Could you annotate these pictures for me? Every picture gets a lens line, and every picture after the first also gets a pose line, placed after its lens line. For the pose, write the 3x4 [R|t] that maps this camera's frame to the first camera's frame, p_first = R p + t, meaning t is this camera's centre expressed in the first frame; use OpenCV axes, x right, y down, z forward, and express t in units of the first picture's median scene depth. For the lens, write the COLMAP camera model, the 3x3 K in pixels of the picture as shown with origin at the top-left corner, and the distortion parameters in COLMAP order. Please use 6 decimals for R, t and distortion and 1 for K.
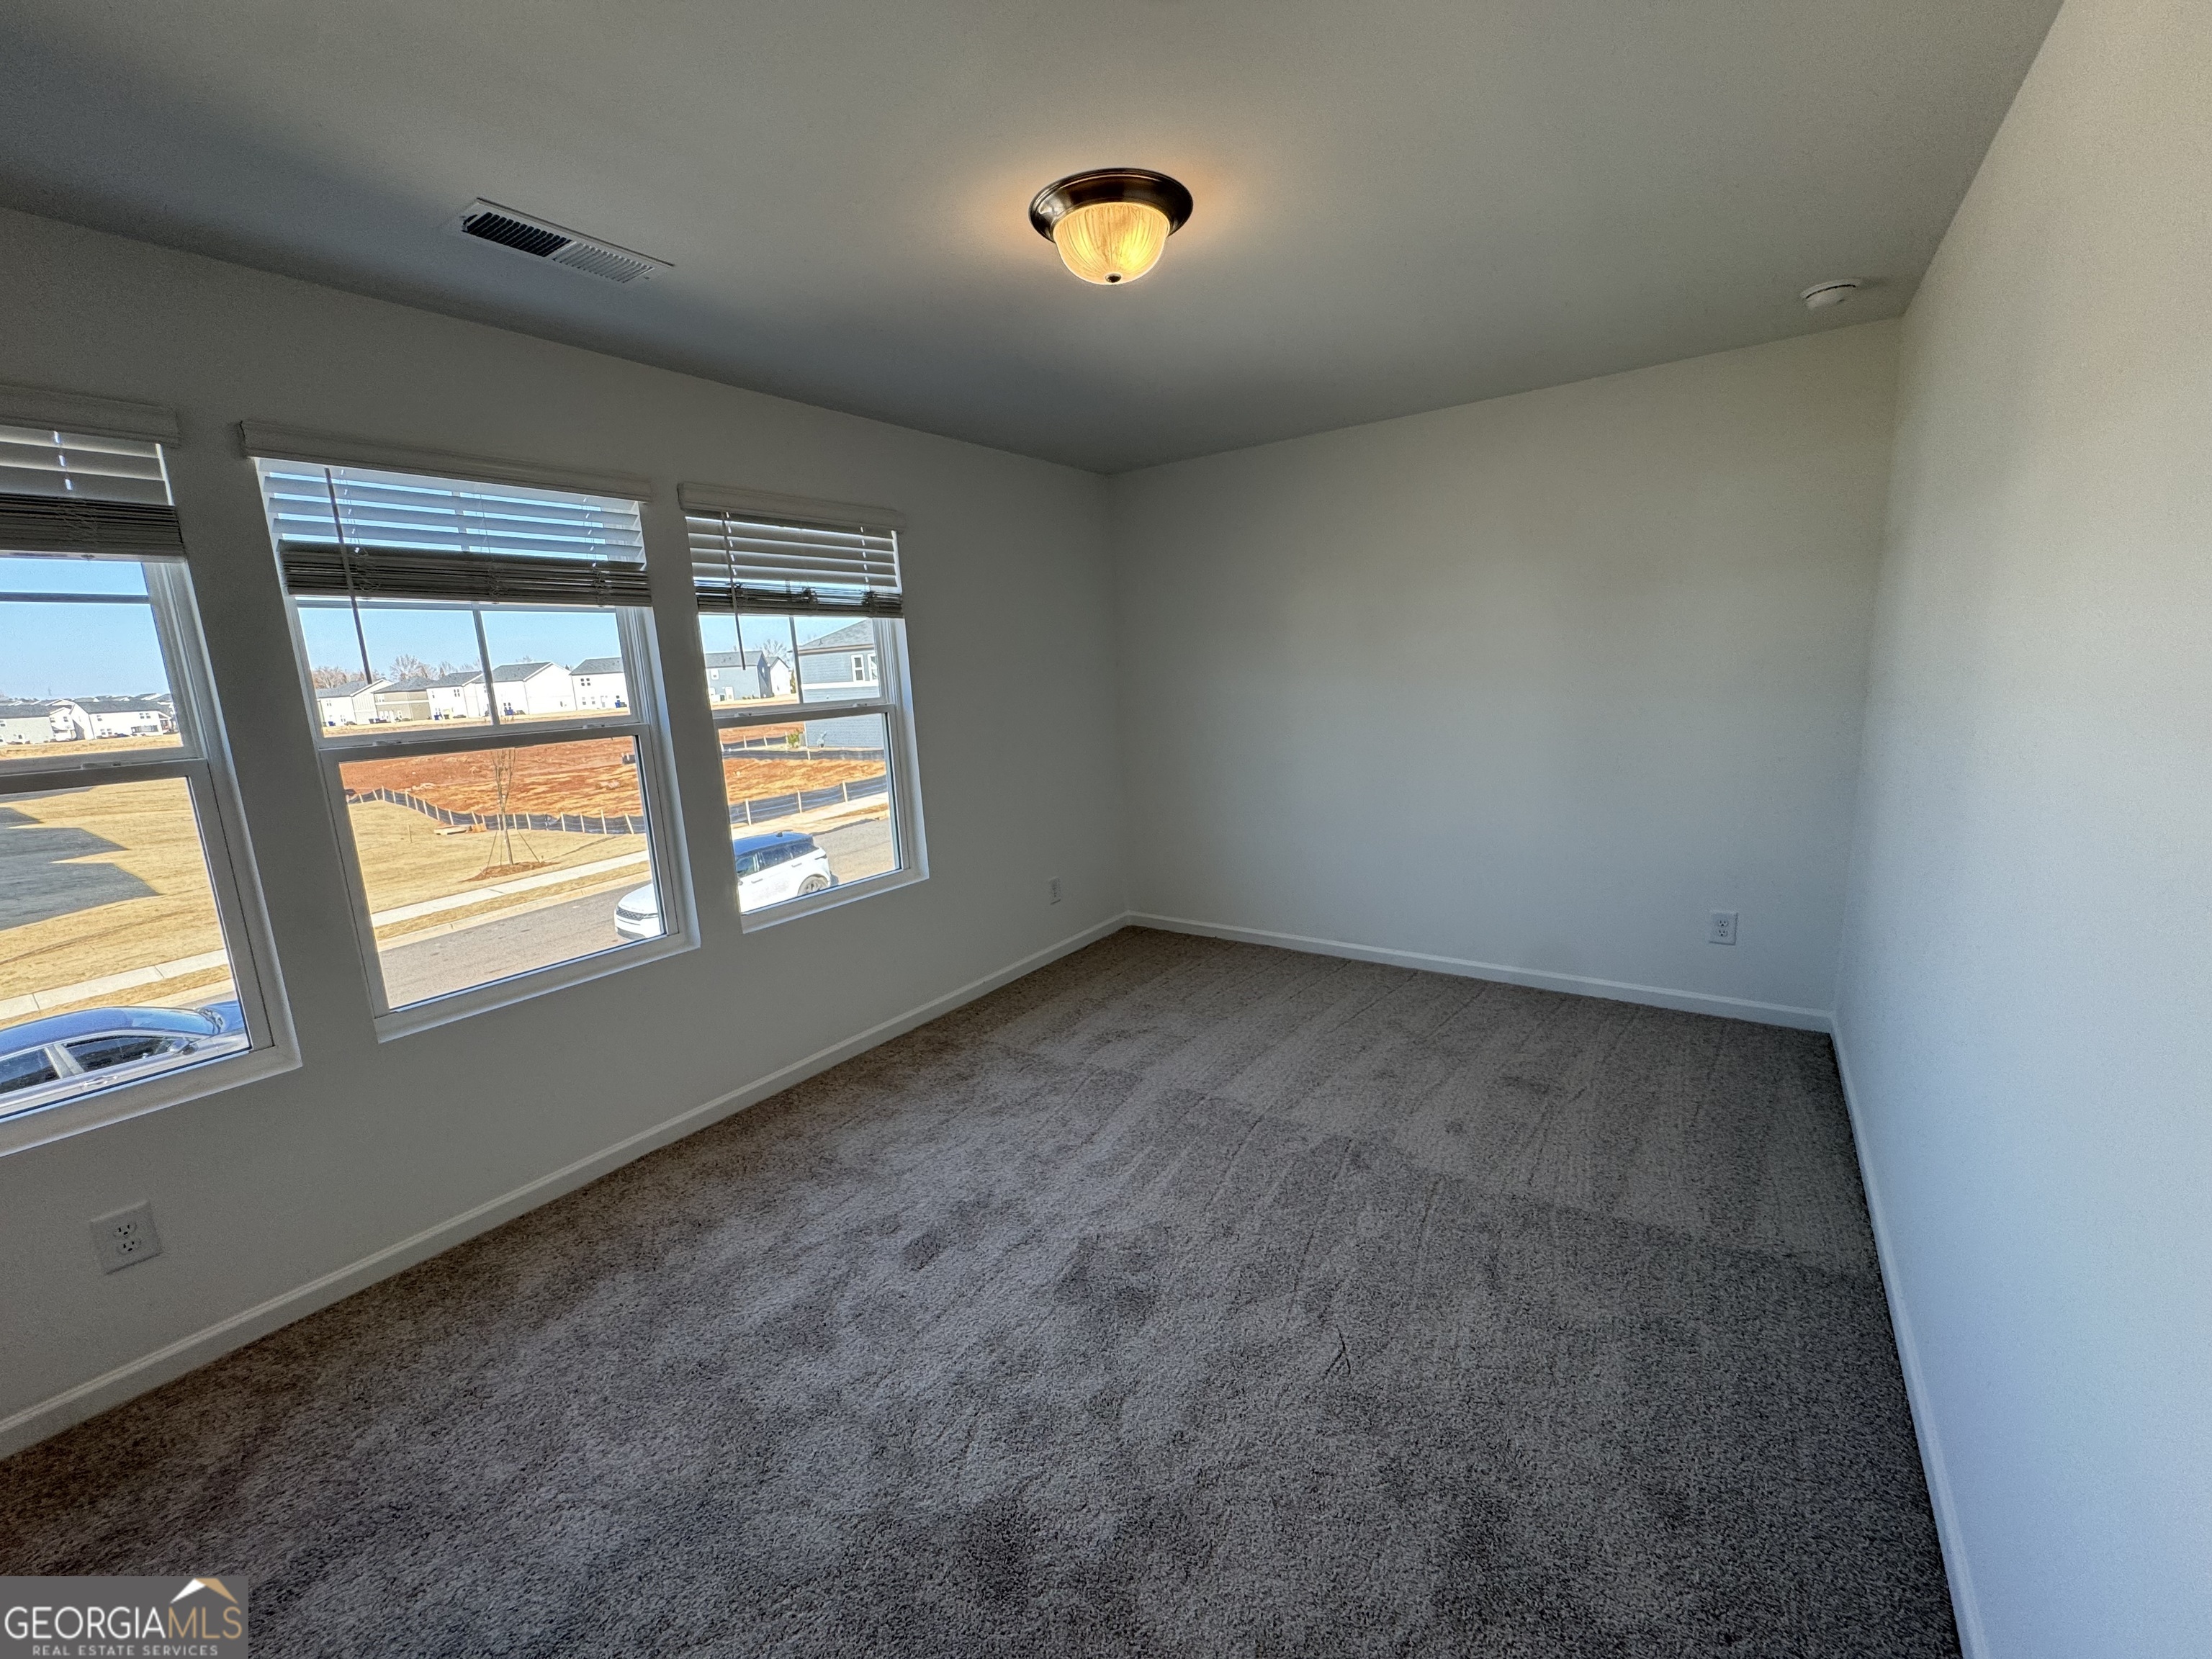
lens RADIAL K [[887.2, 0, 1101.8], [0, 887.2, 823.5], [0, 0, 1]] dist [-0.004444, 0.000781]
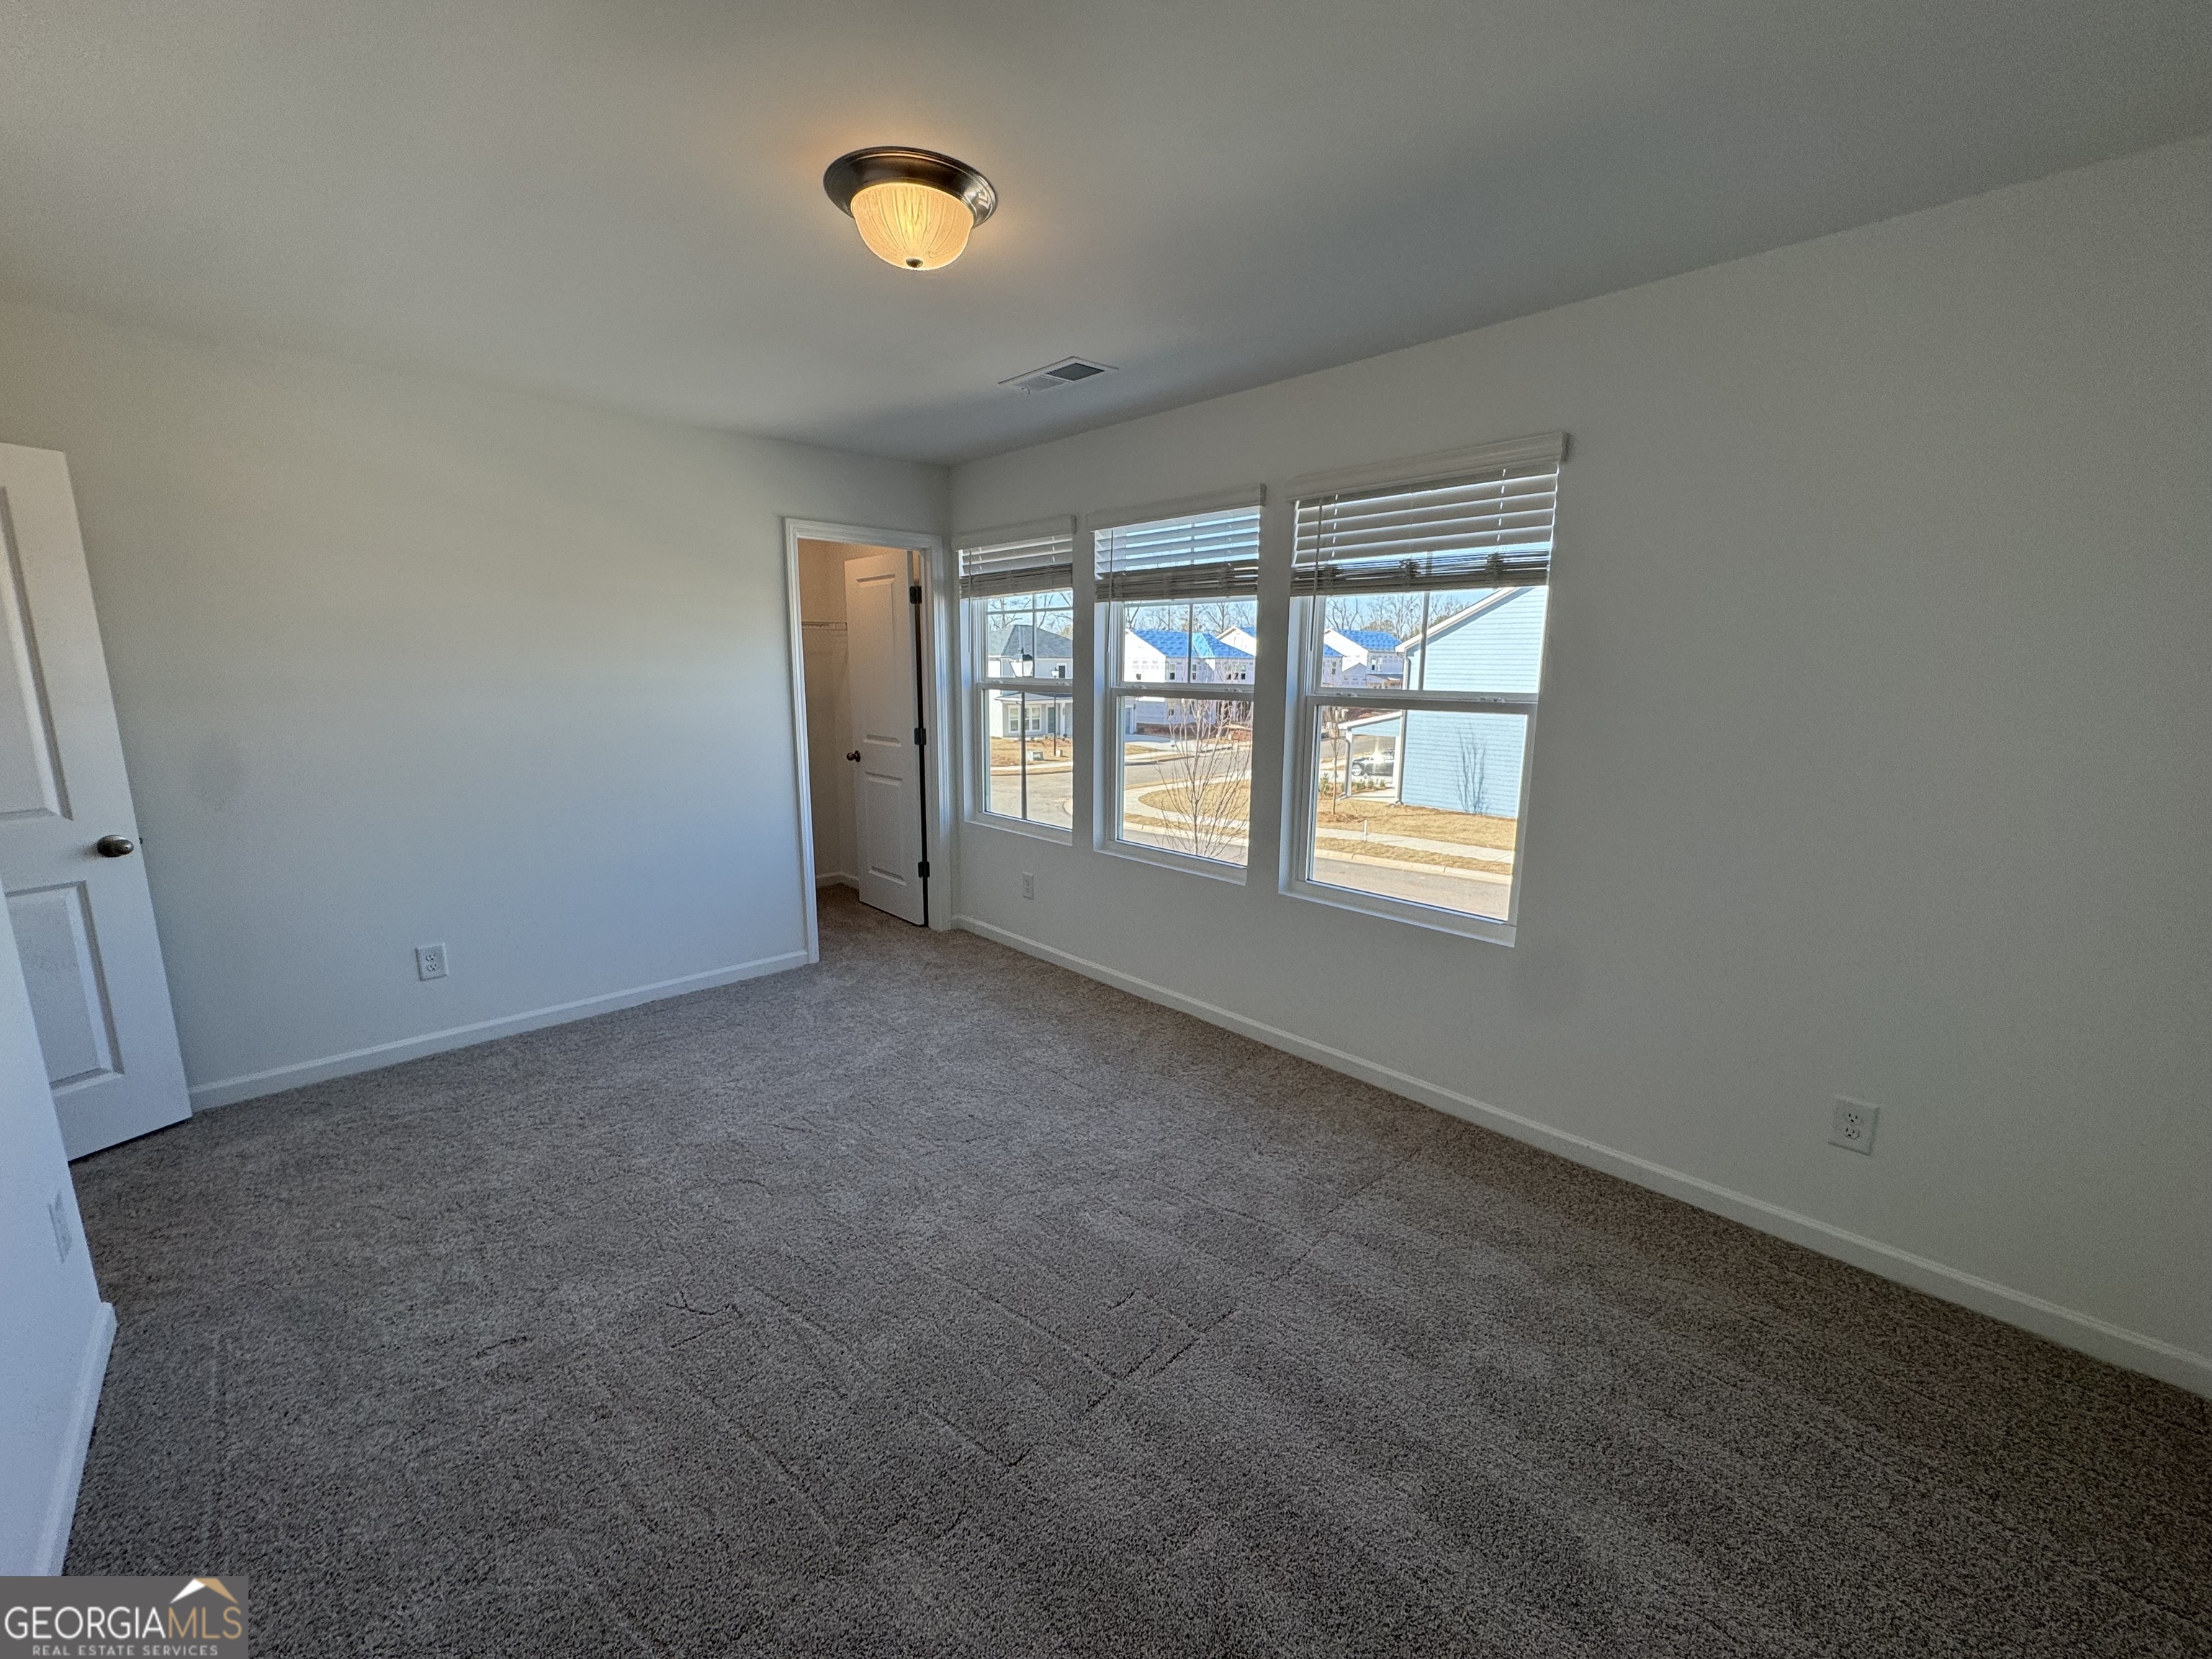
lens RADIAL K [[887.2, 0, 1098.4], [0, 887.2, 824.1], [0, 0, 1]] dist [-0.004444, 0.000781]
pose [[-0.194691, 0.221712, -0.955478, 0.669494], [-0.171163, 0.951493, 0.255664, -0.199143], [0.965815, 0.213318, -0.147298, 0.939526]]
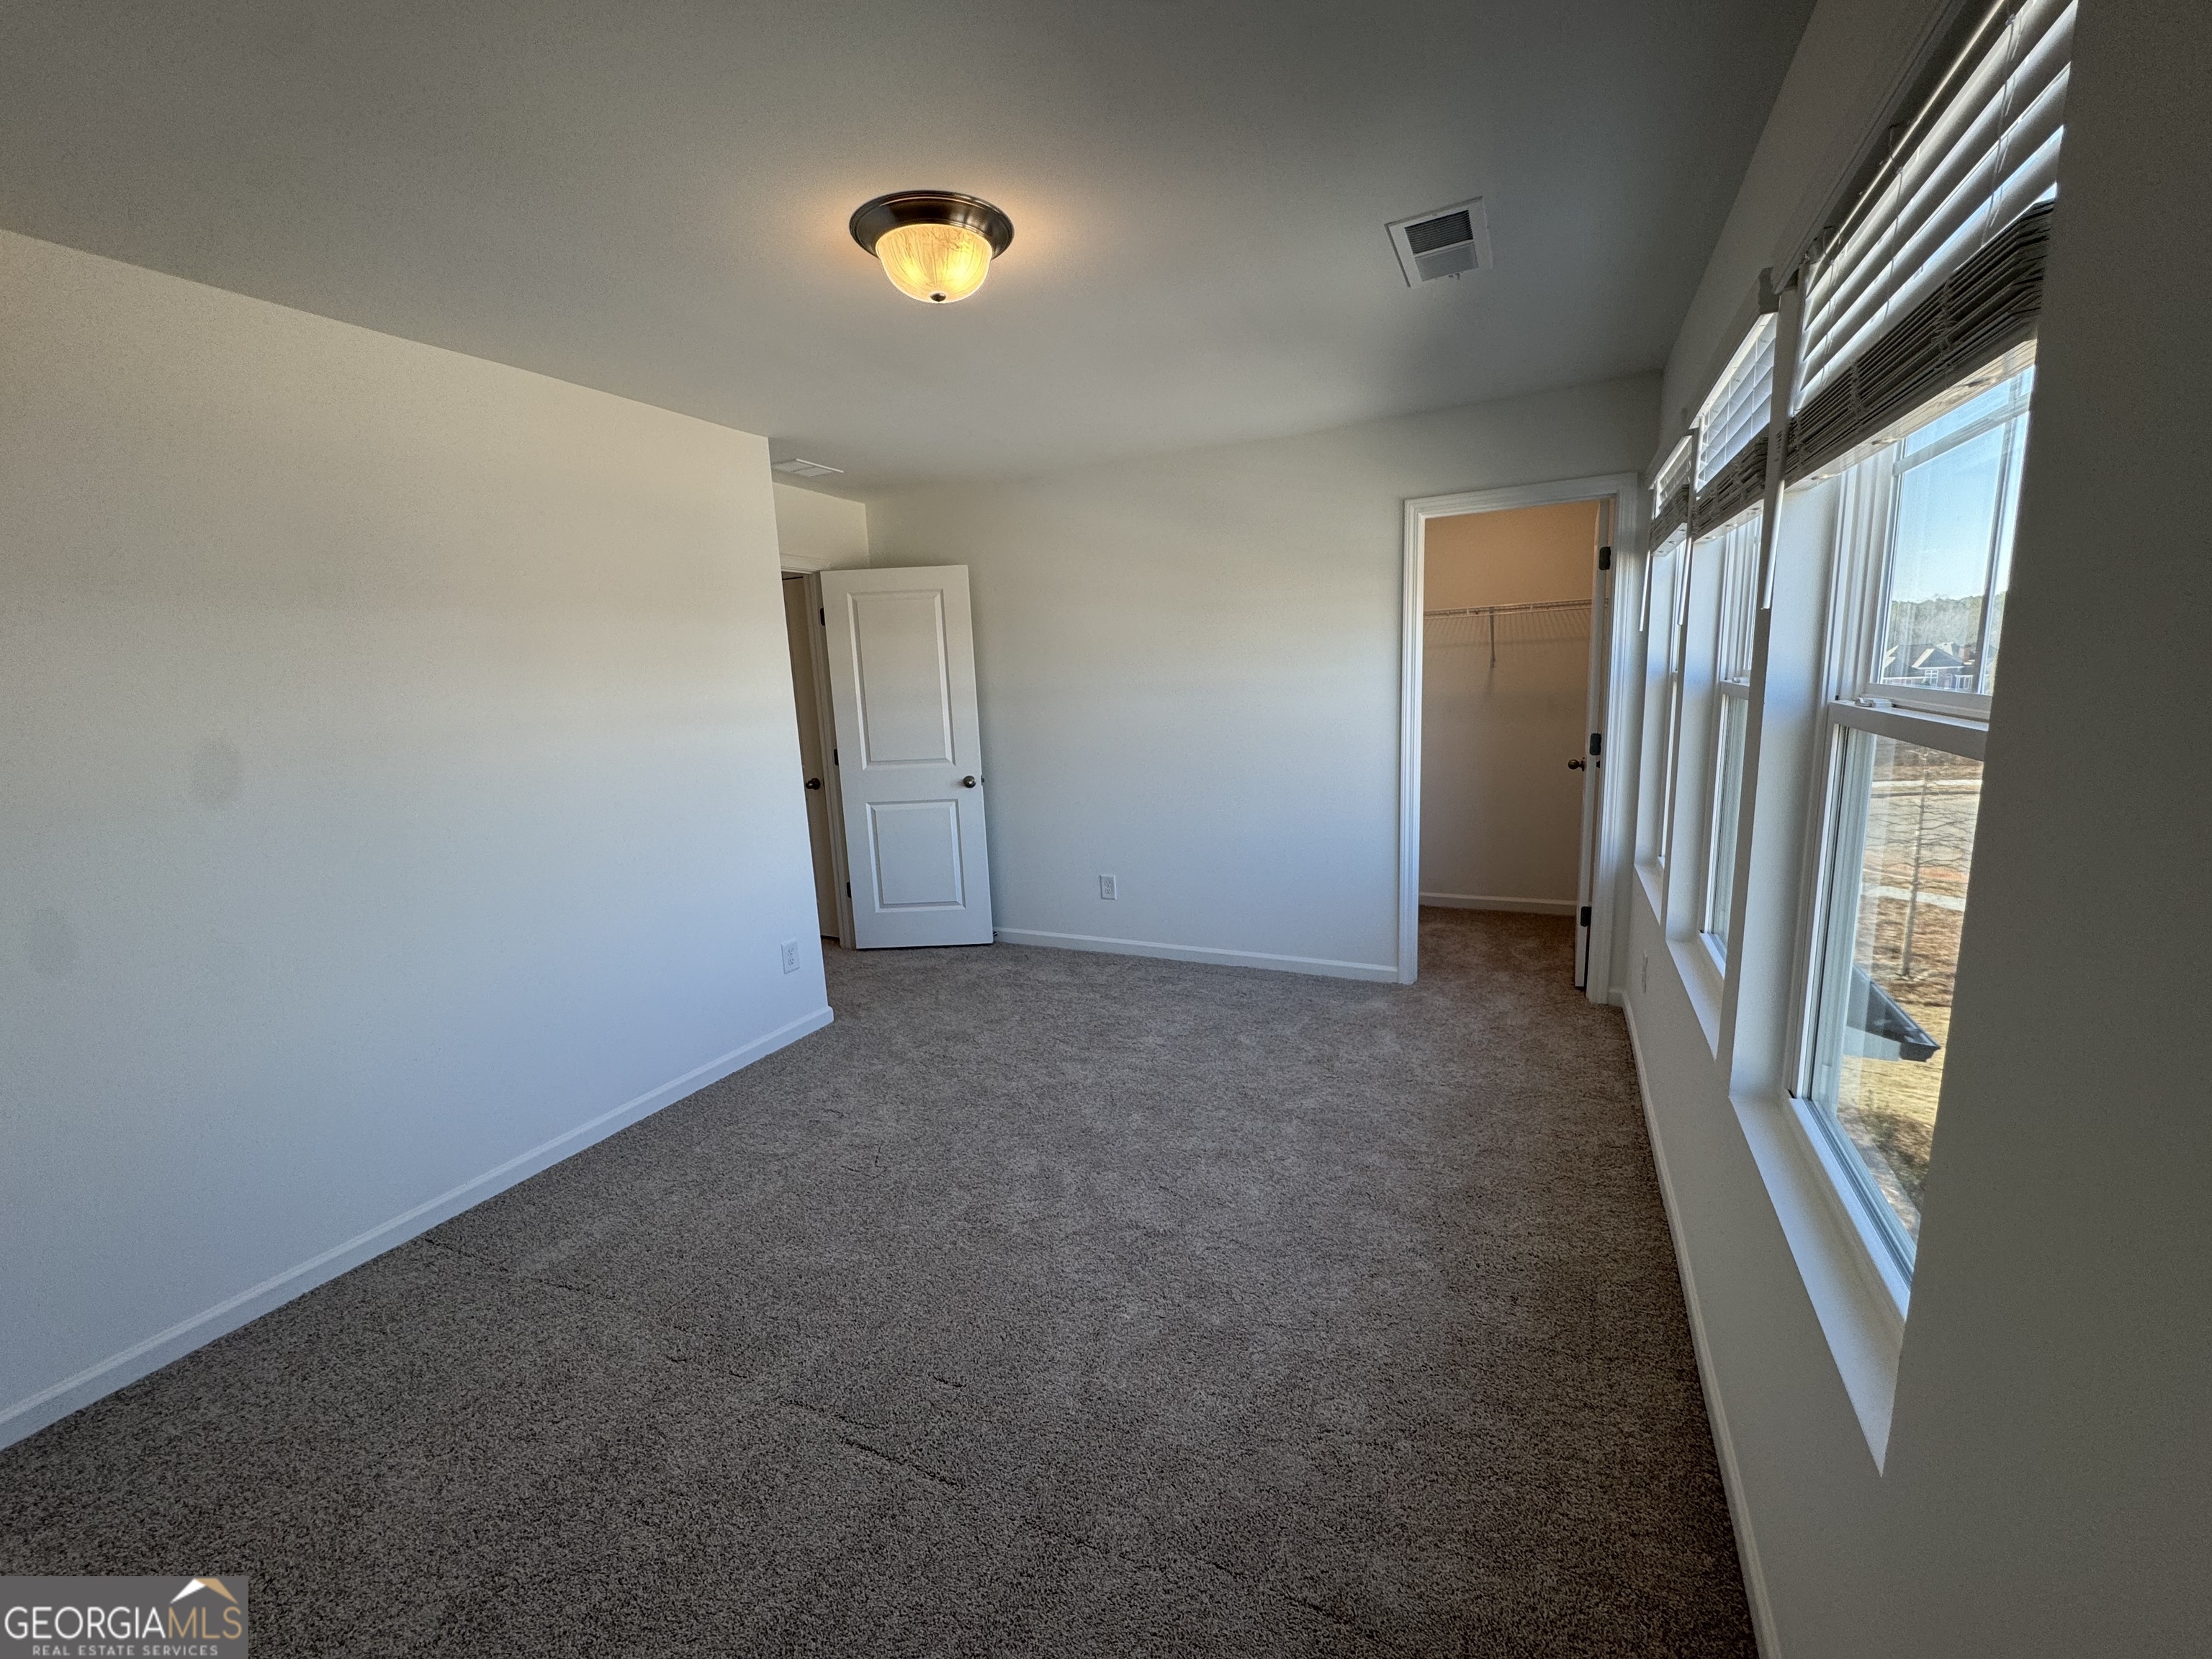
lens RADIAL K [[887.2, 0, 1110.9], [0, 887.2, 825.5], [0, 0, 1]] dist [-0.004444, 0.000781]
pose [[-0.981702, 0.120694, -0.147291, -0.247737], [0.062542, 0.934933, 0.349268, -0.270190], [0.179862, 0.333666, -0.925374, 1.597037]]
